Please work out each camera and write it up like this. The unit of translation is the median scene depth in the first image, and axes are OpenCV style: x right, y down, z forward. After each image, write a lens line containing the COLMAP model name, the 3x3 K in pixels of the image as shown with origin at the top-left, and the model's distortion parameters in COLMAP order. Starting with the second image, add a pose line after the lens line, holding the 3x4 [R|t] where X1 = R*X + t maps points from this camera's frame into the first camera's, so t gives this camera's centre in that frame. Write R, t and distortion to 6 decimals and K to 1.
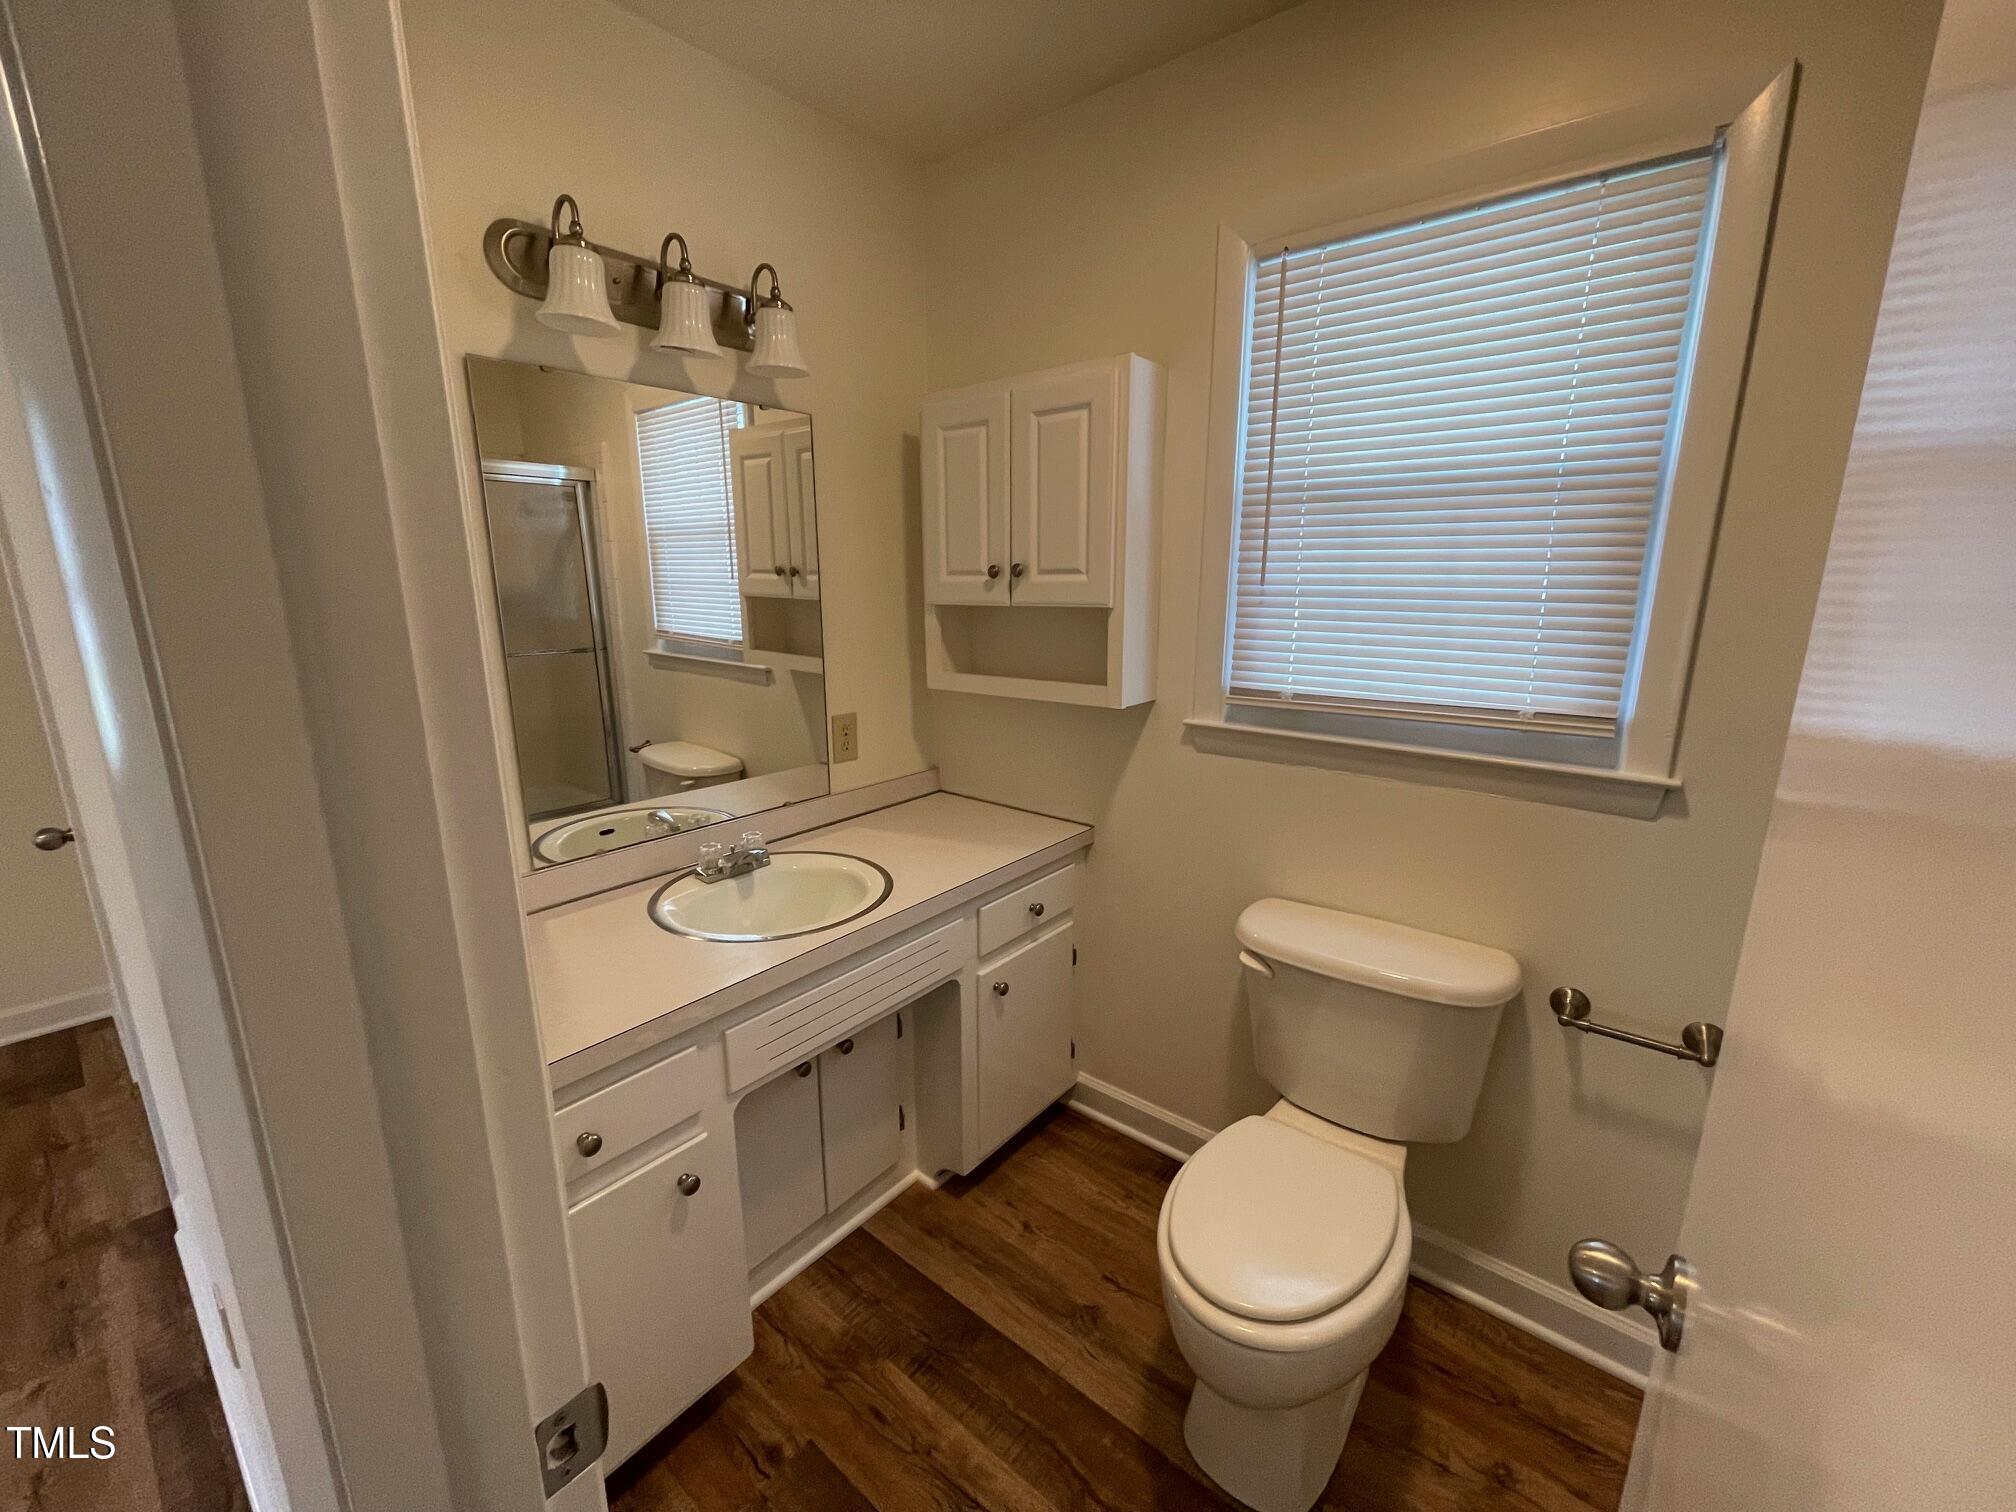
lens RADIAL K [[808.6, 0, 1000.9], [0, 808.6, 755.3], [0, 0, 1]] dist [-0.001266, -0.000106]
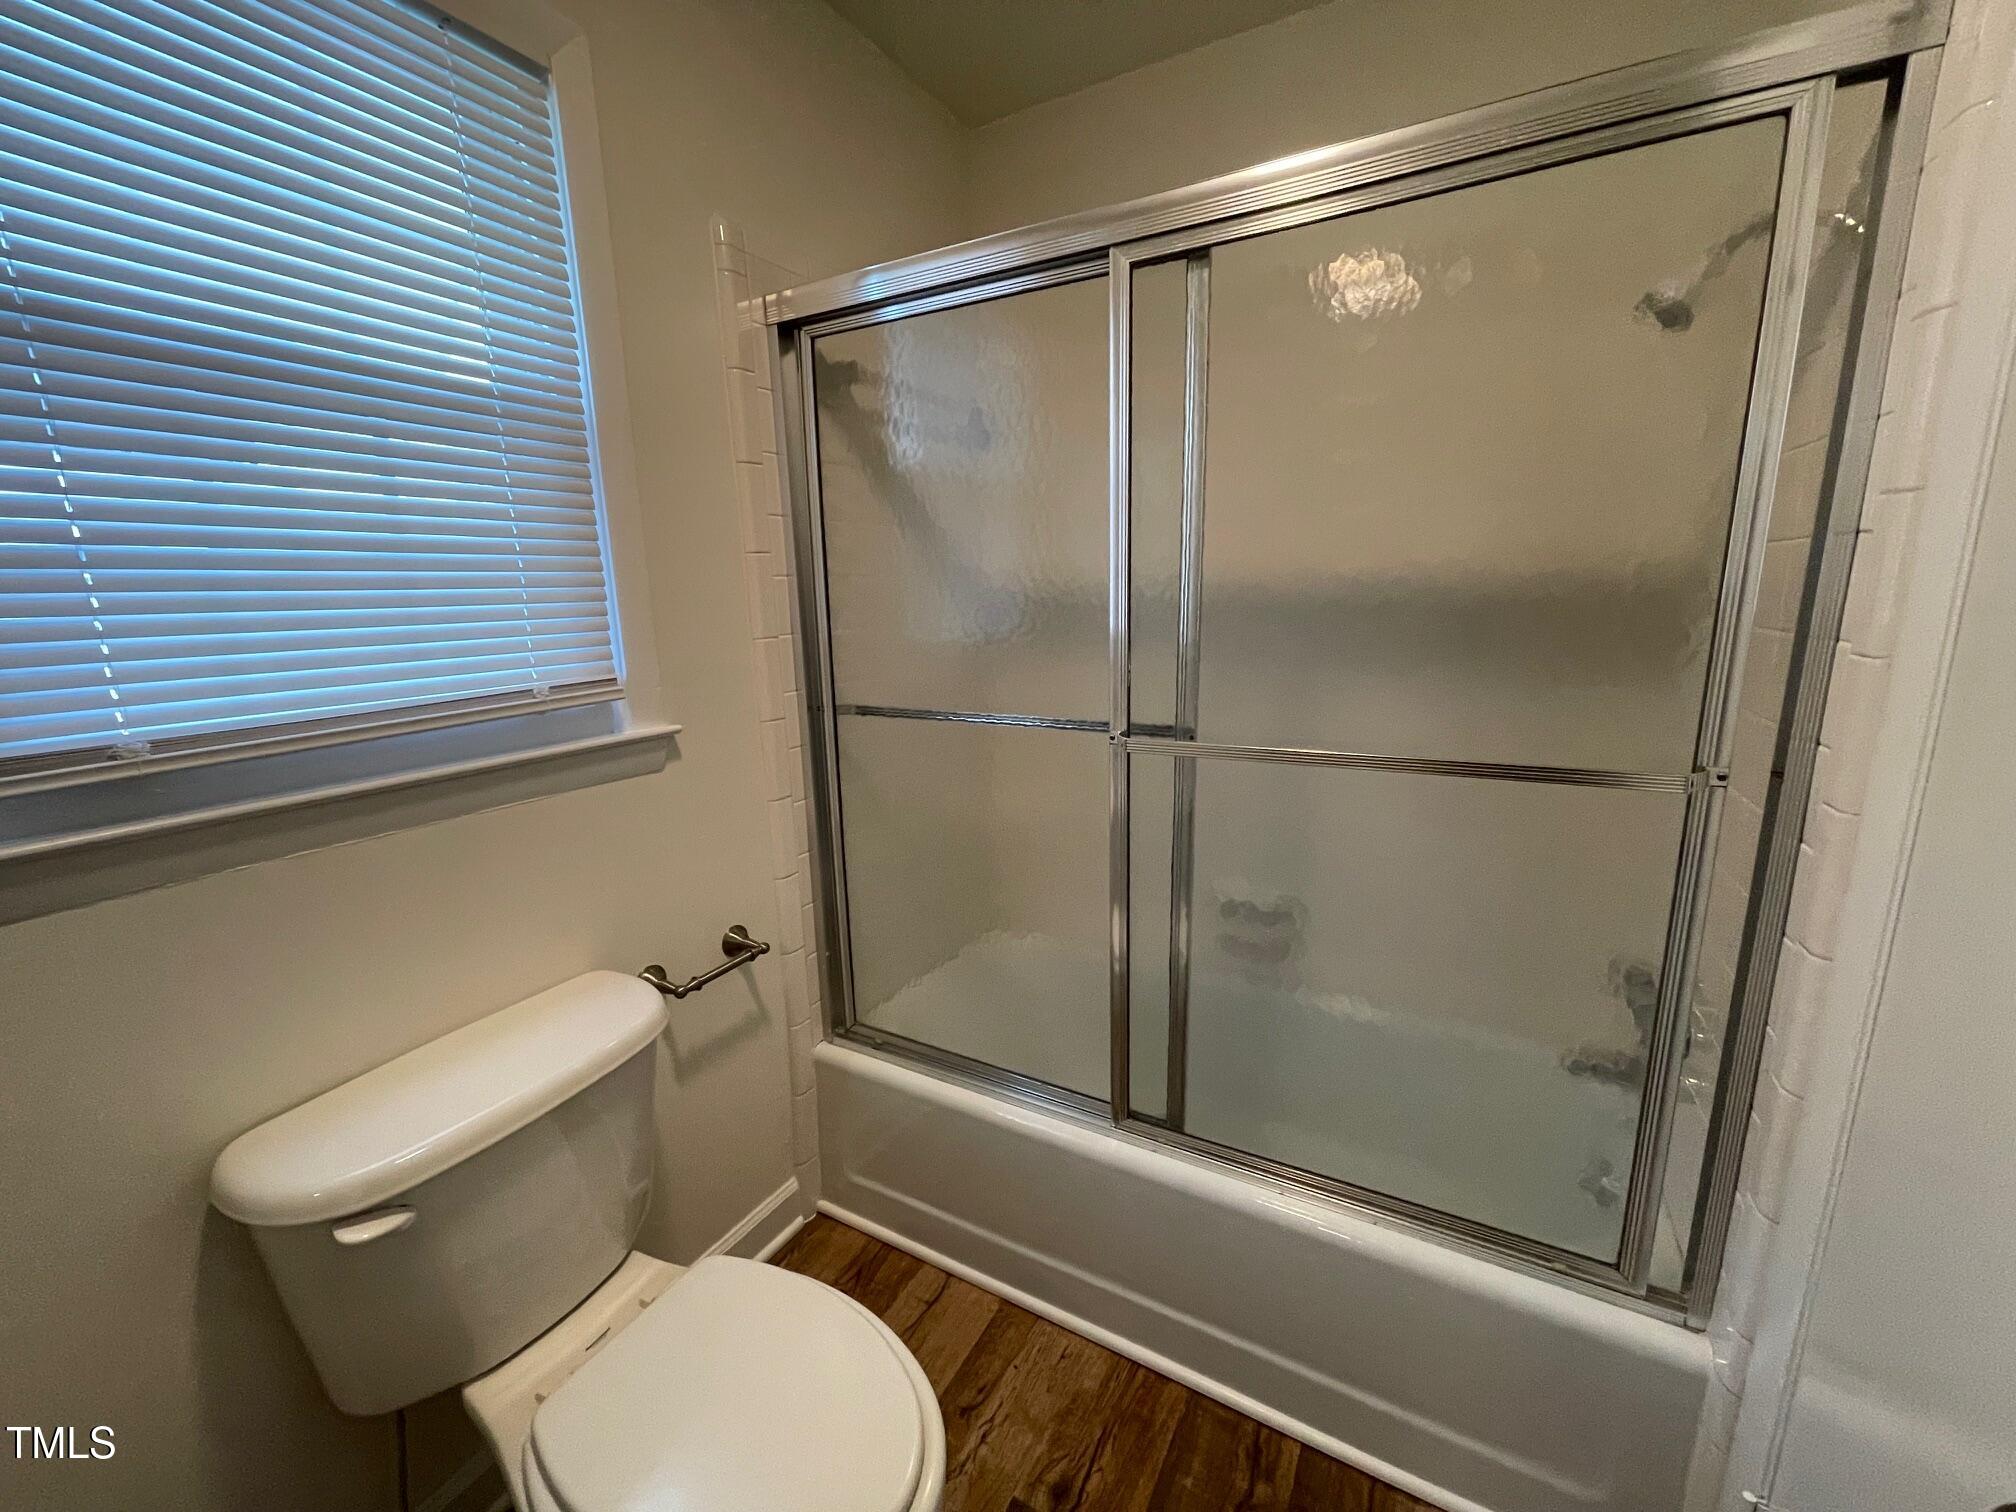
lens RADIAL K [[830.6, 0, 1008.0], [0, 830.6, 756.0], [0, 0, 1]] dist [-0.000921, -0.000074]
pose [[-0.158745, -0.197949, 0.967273, -0.200178], [0.239395, 0.942743, 0.232217, -0.056747], [-0.957857, 0.268423, -0.102268, 0.518876]]
